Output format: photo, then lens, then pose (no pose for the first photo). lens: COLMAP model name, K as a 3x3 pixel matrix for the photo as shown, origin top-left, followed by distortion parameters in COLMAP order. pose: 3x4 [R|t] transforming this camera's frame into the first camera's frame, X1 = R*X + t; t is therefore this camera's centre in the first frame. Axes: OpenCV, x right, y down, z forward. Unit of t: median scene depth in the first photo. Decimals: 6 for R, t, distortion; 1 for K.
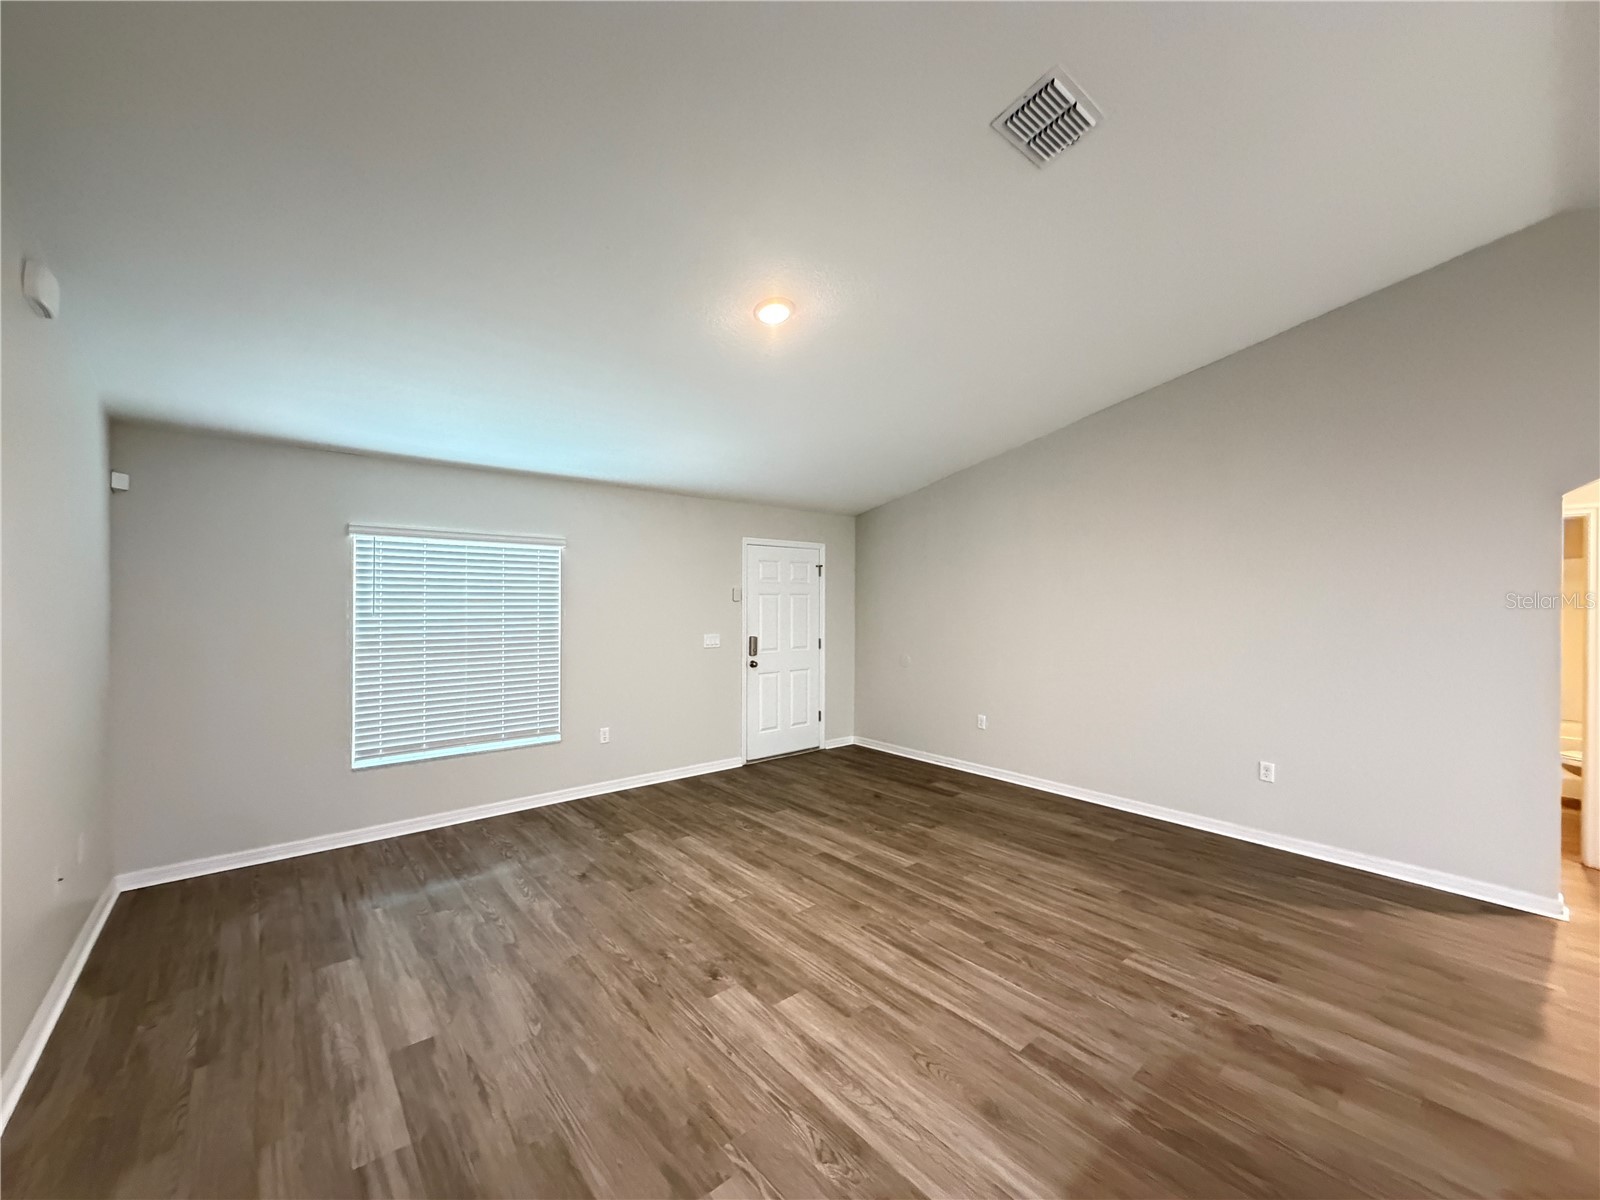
lens RADIAL K [[635.1, 0, 795.6], [0, 635.1, 602.9], [0, 0, 1]] dist [-0.000077, 0.000124]
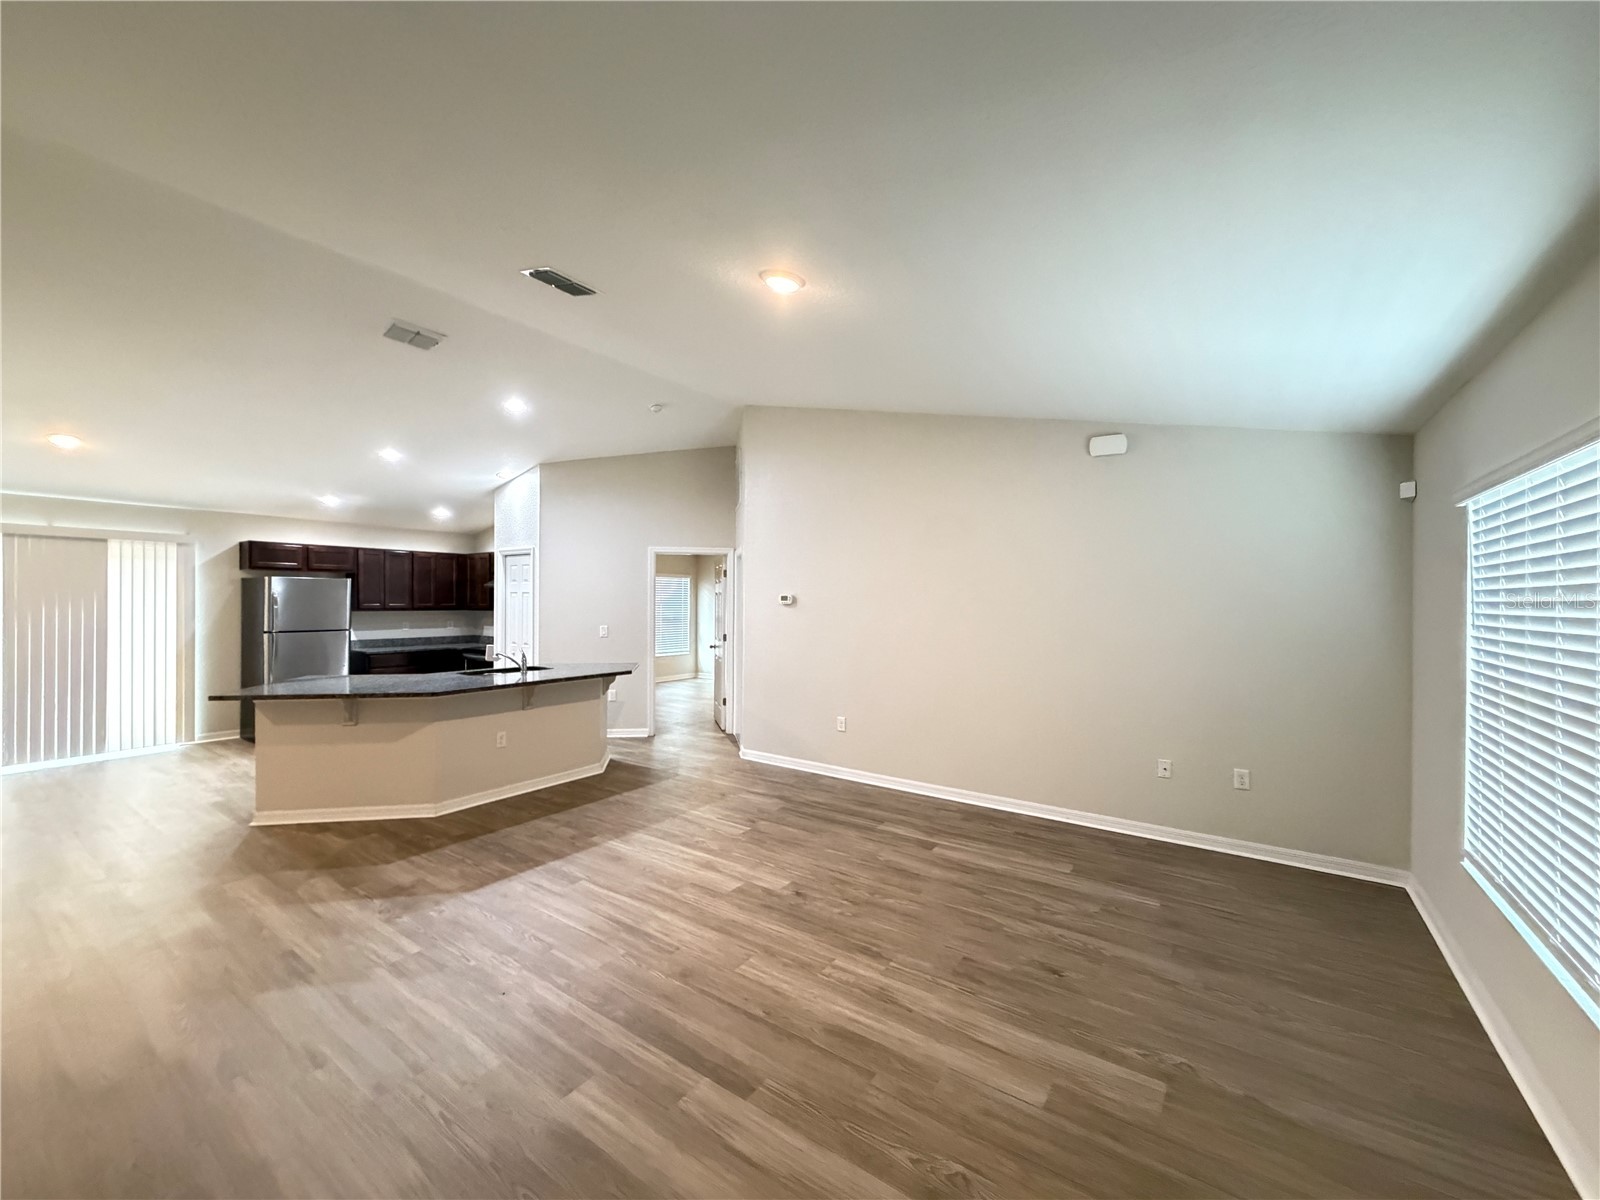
lens RADIAL K [[635.1, 0, 795.6], [0, 635.1, 602.9], [0, 0, 1]] dist [-0.000077, 0.000124]
pose [[-0.967226, -0.009002, -0.253757, 0.170102], [-0.011730, 0.999888, 0.009241, -0.006839], [0.253645, 0.011915, -0.967224, 1.836718]]
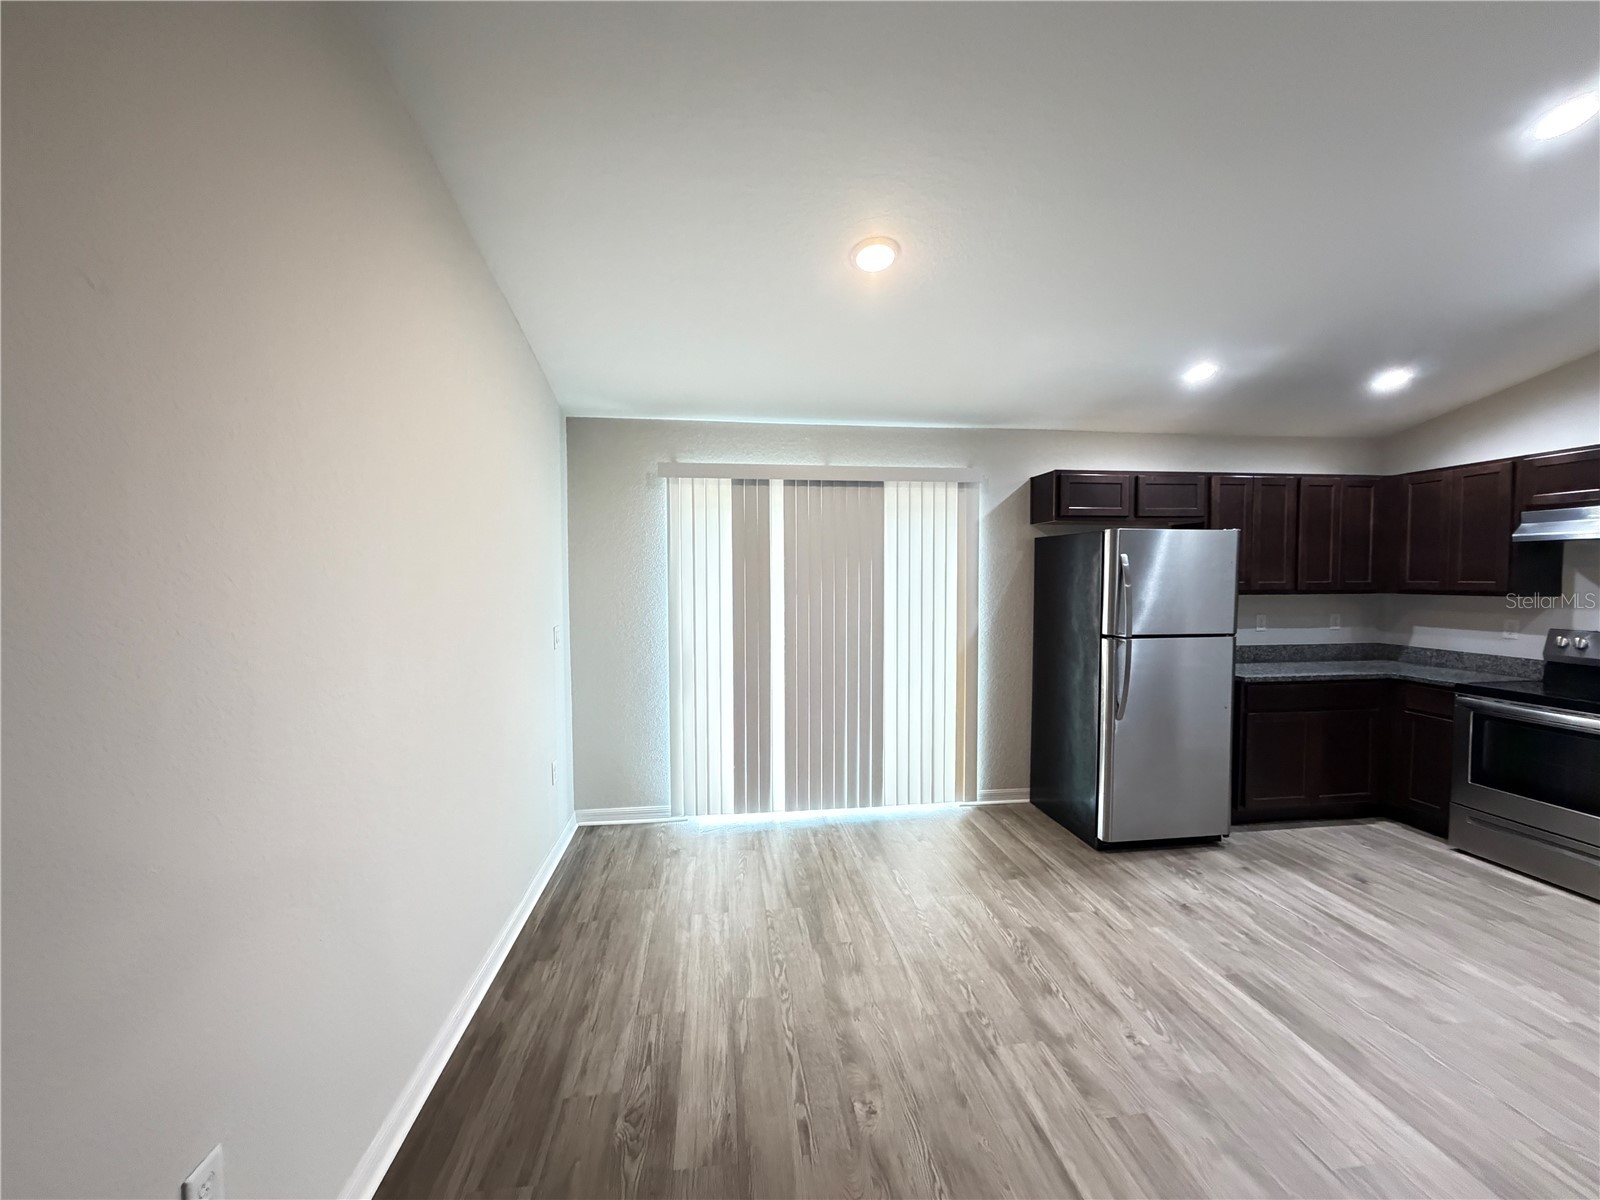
lens RADIAL K [[635.1, 0, 795.6], [0, 635.1, 602.9], [0, 0, 1]] dist [-0.000077, 0.000124]
pose [[-0.838405, -0.024866, 0.544480, 1.157560], [0.003522, 0.998691, 0.051033, 0.015122], [-0.545036, 0.044704, -0.837220, 0.598718]]
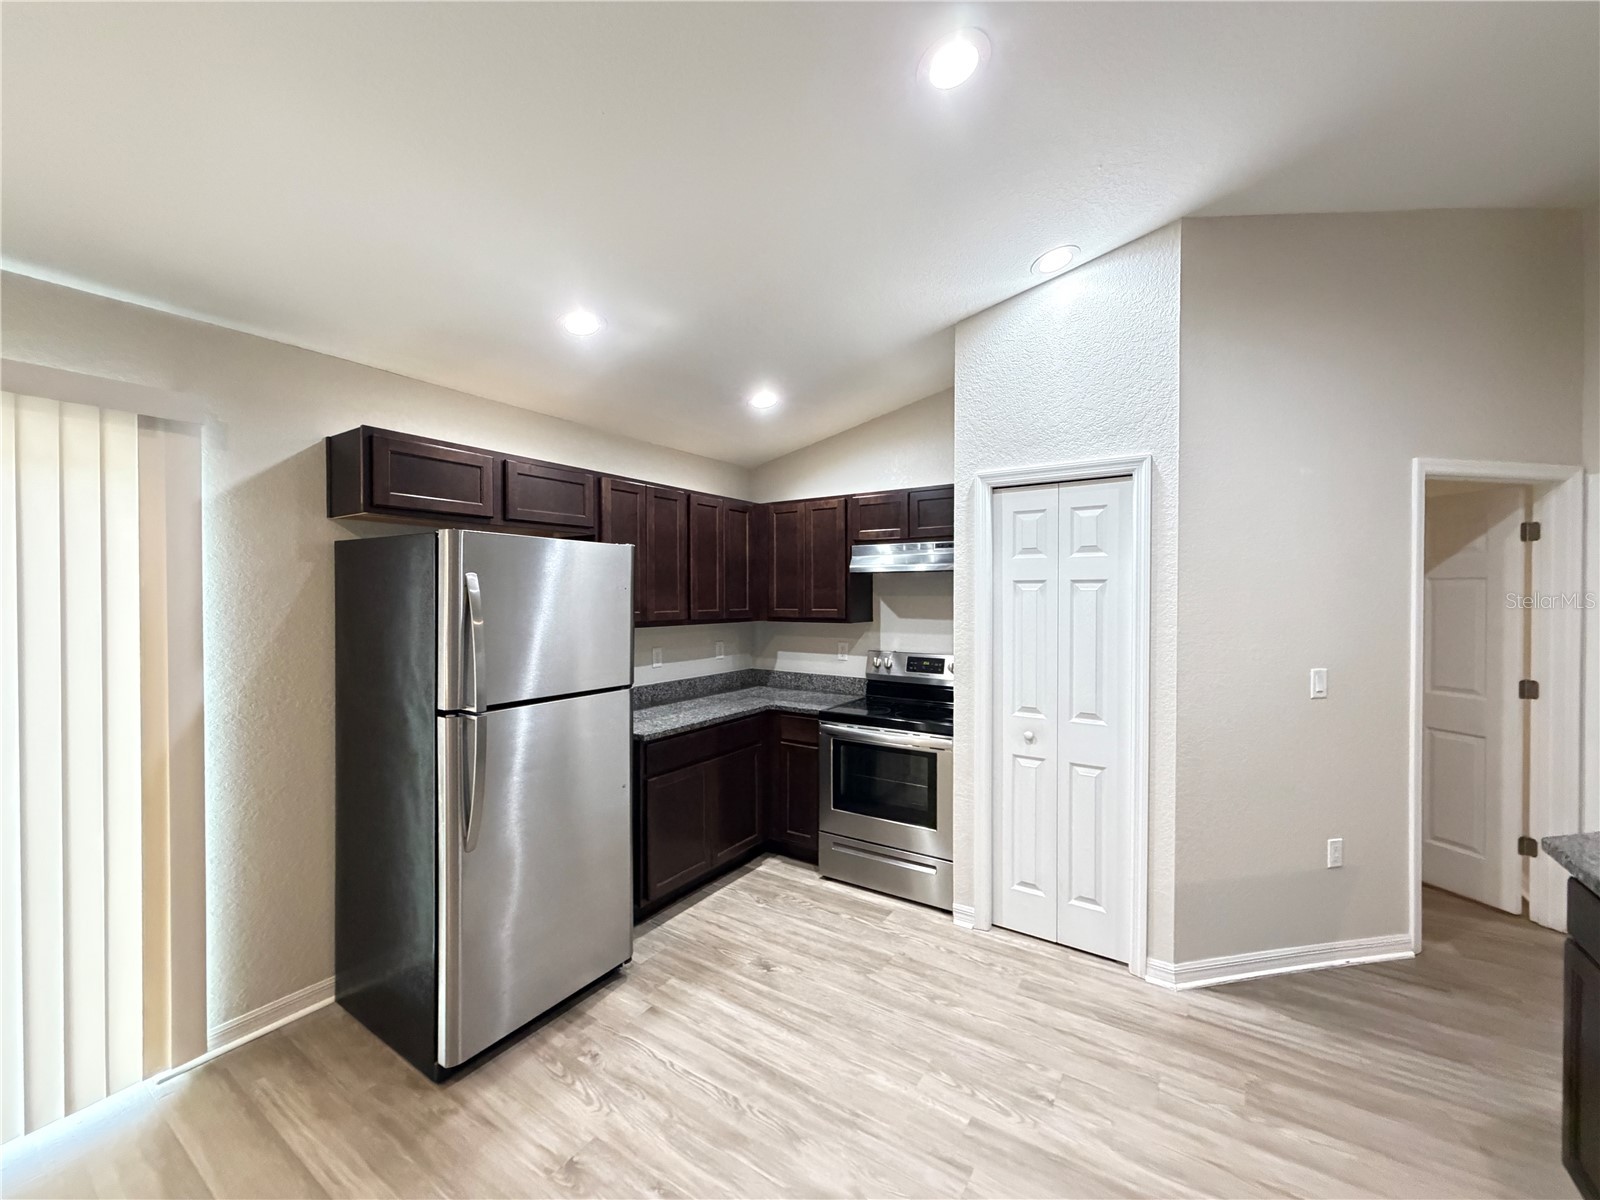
lens RADIAL K [[635.1, 0, 795.6], [0, 635.1, 602.9], [0, 0, 1]] dist [-0.000077, 0.000124]
pose [[-0.960649, -0.001977, -0.277758, 1.142202], [-0.006954, 0.999832, 0.016936, 0.007060], [0.277678, 0.018201, -0.960502, 0.117403]]
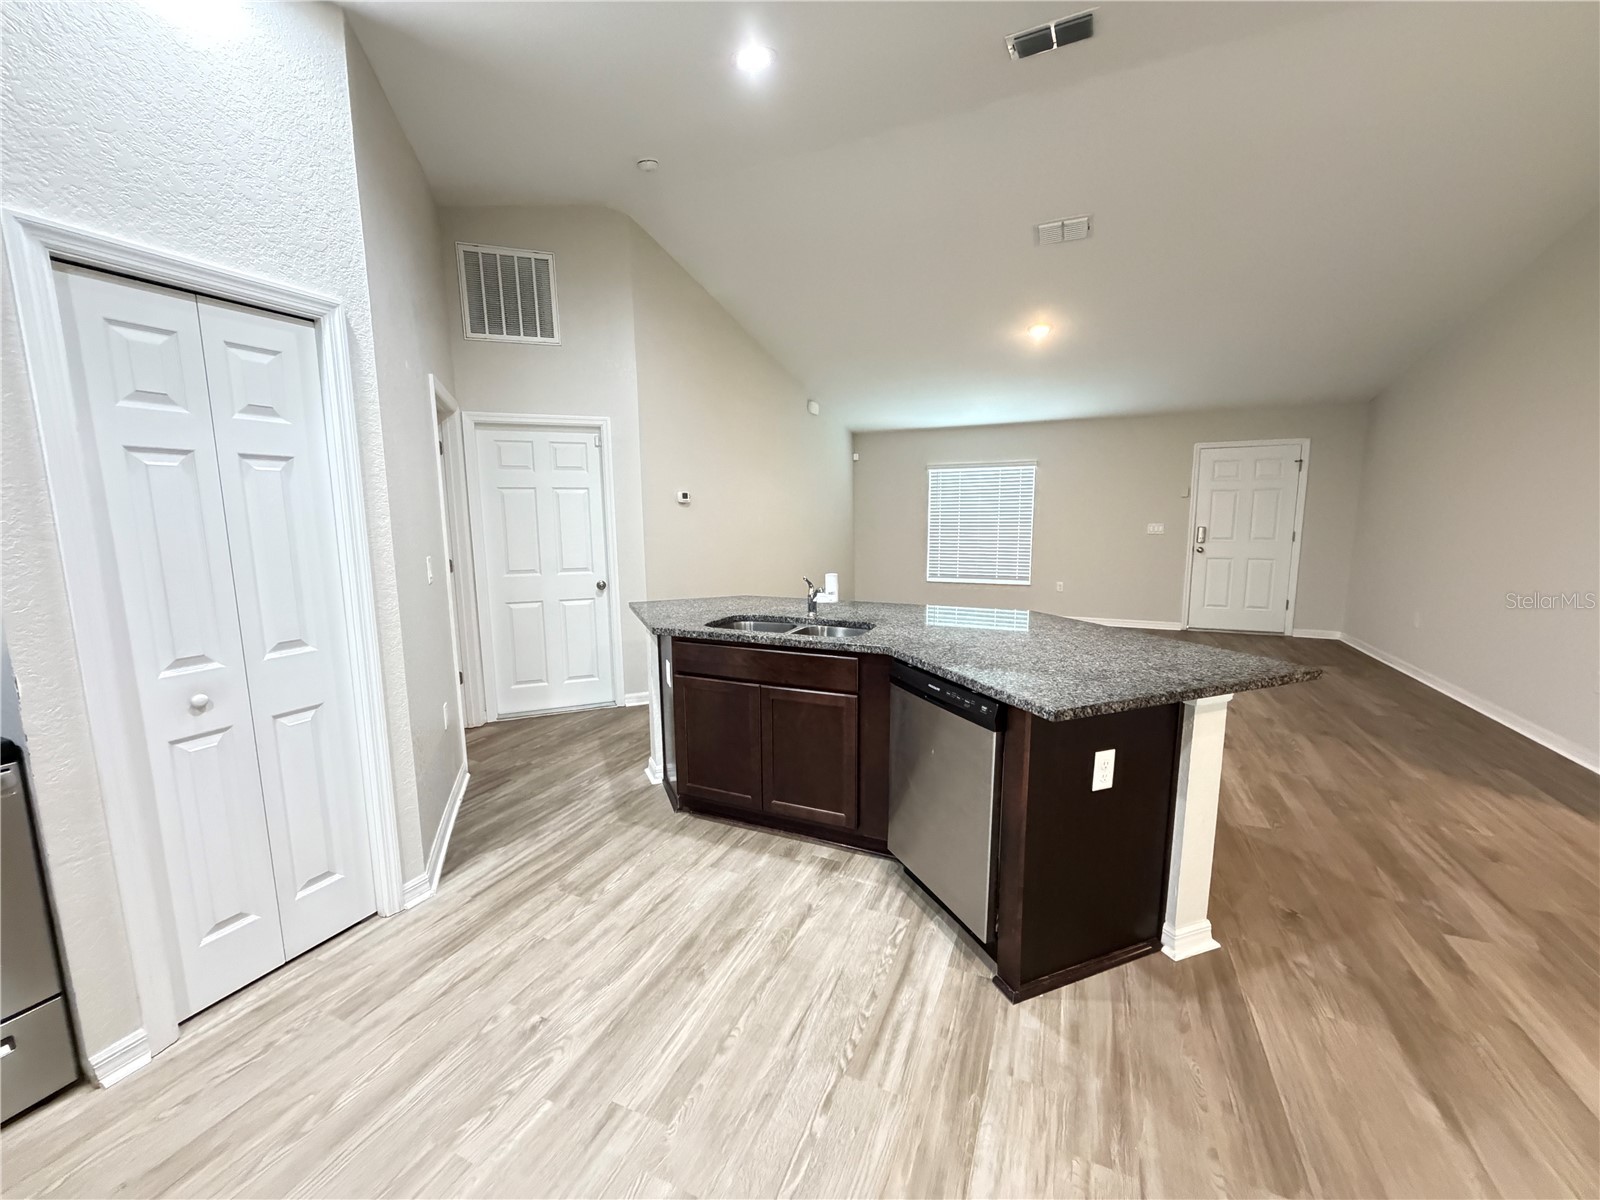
lens RADIAL K [[635.1, 0, 795.6], [0, 635.1, 602.9], [0, 0, 1]] dist [-0.000077, 0.000124]
pose [[0.432991, 0.120034, -0.893370, 1.299800], [0.007173, 0.990604, 0.136574, 0.047762], [0.901369, -0.065543, 0.428062, -0.408868]]
